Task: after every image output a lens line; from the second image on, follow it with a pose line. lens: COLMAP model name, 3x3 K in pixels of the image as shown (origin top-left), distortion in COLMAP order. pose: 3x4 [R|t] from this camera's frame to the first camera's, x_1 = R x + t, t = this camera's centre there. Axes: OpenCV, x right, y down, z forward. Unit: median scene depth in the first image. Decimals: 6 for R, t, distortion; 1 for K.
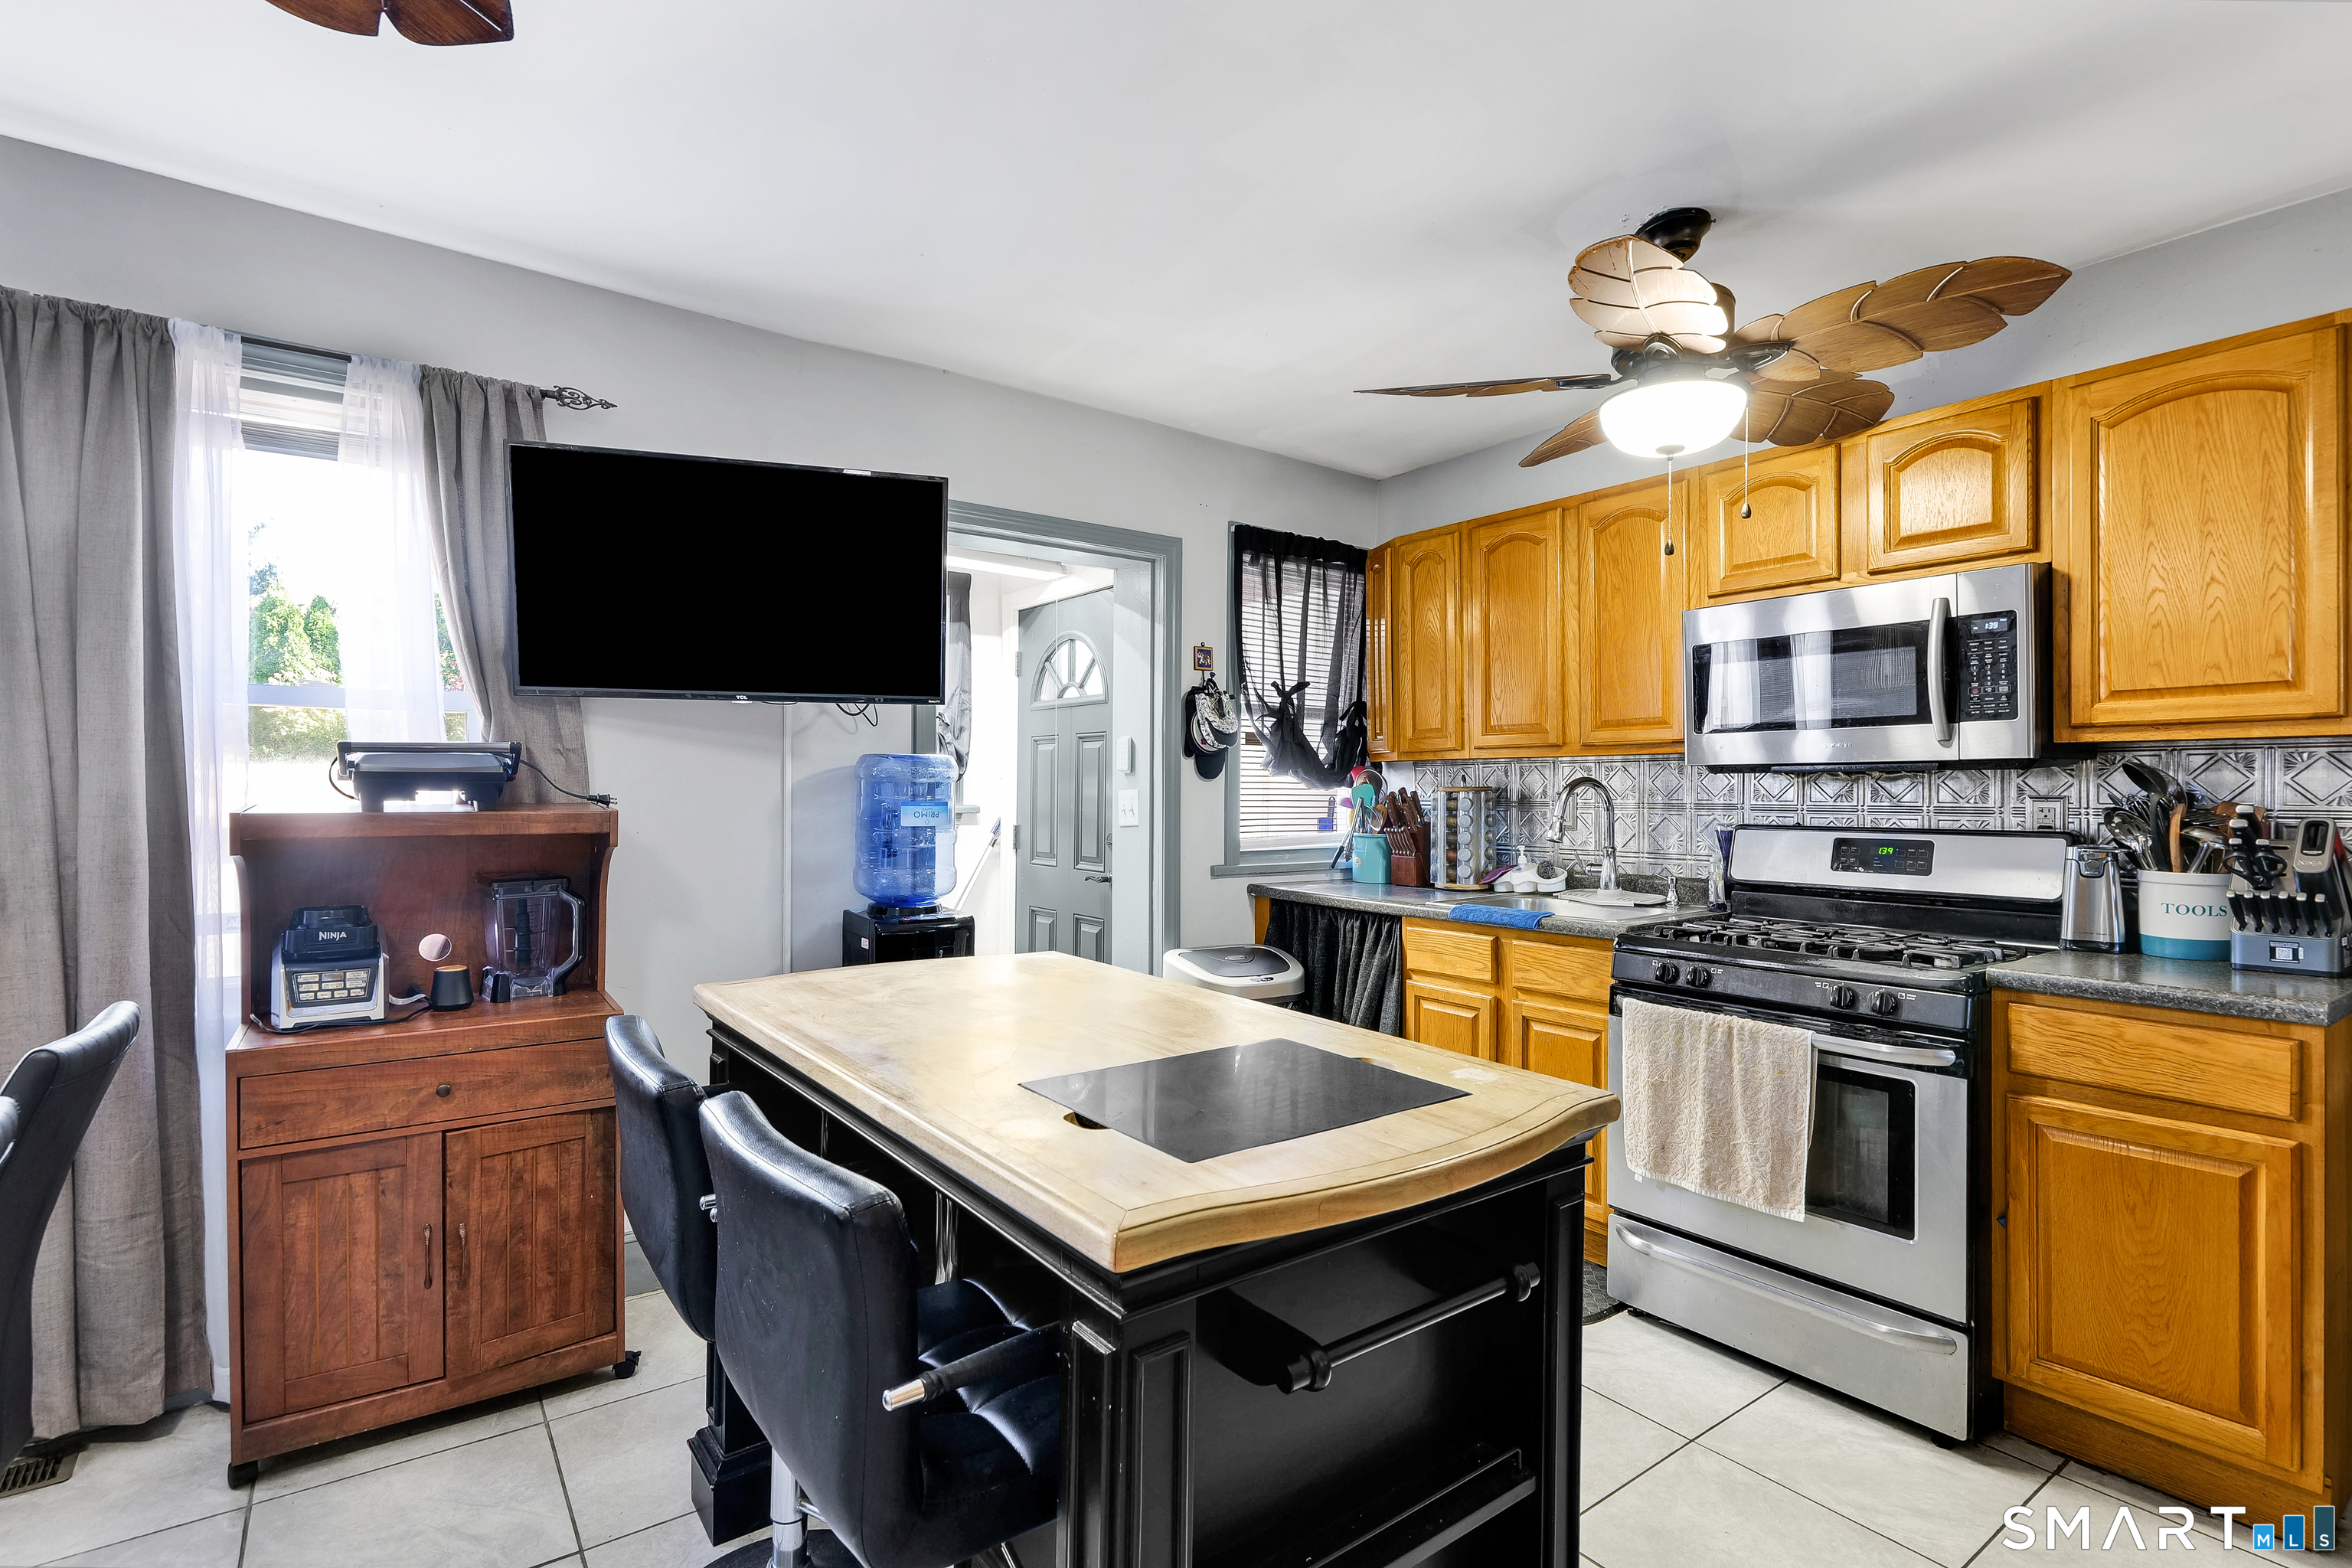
lens RADIAL K [[1077.6, 0, 1111.3], [0, 1077.6, 803.9], [0, 0, 1]] dist [-0.001722, -0.000709]
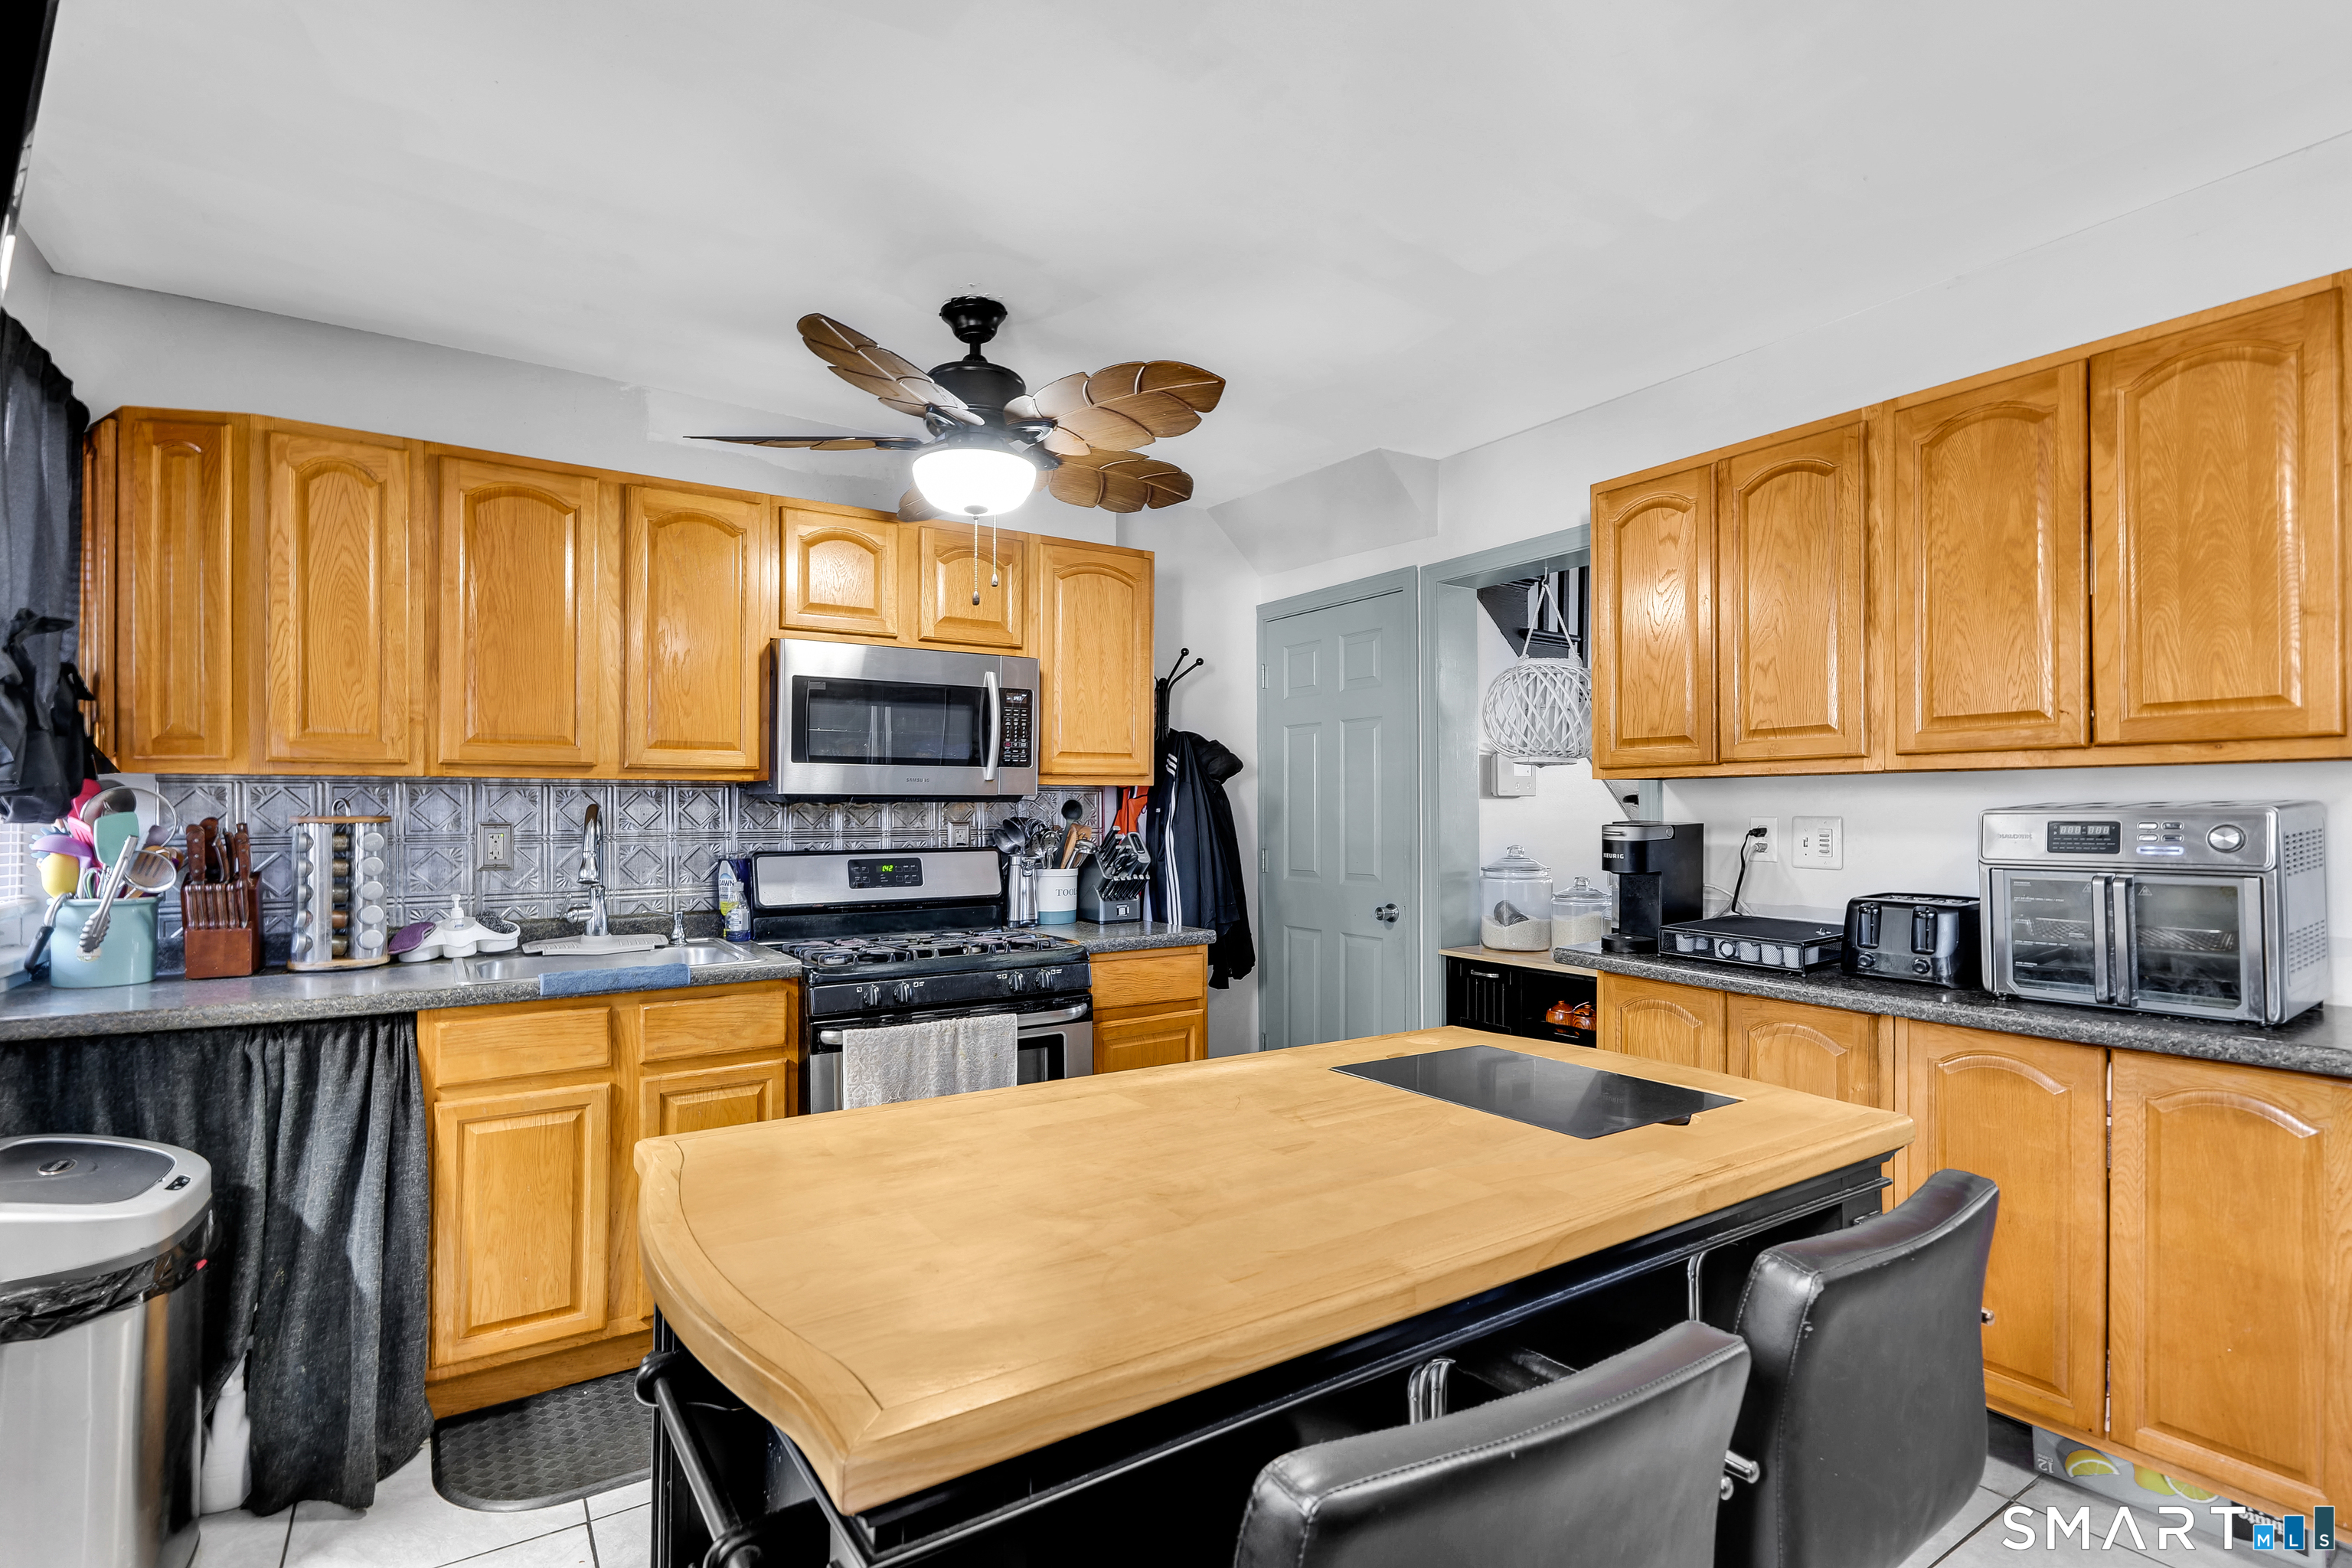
lens RADIAL K [[1077.6, 0, 1171.7], [0, 1077.6, 794.2], [0, 0, 1]] dist [-0.001722, -0.000709]
pose [[0.034012, 0.019225, 0.999237, -0.412675], [0.018800, 0.999626, -0.019872, -0.008055], [-0.999245, 0.019462, 0.033638, 0.556904]]
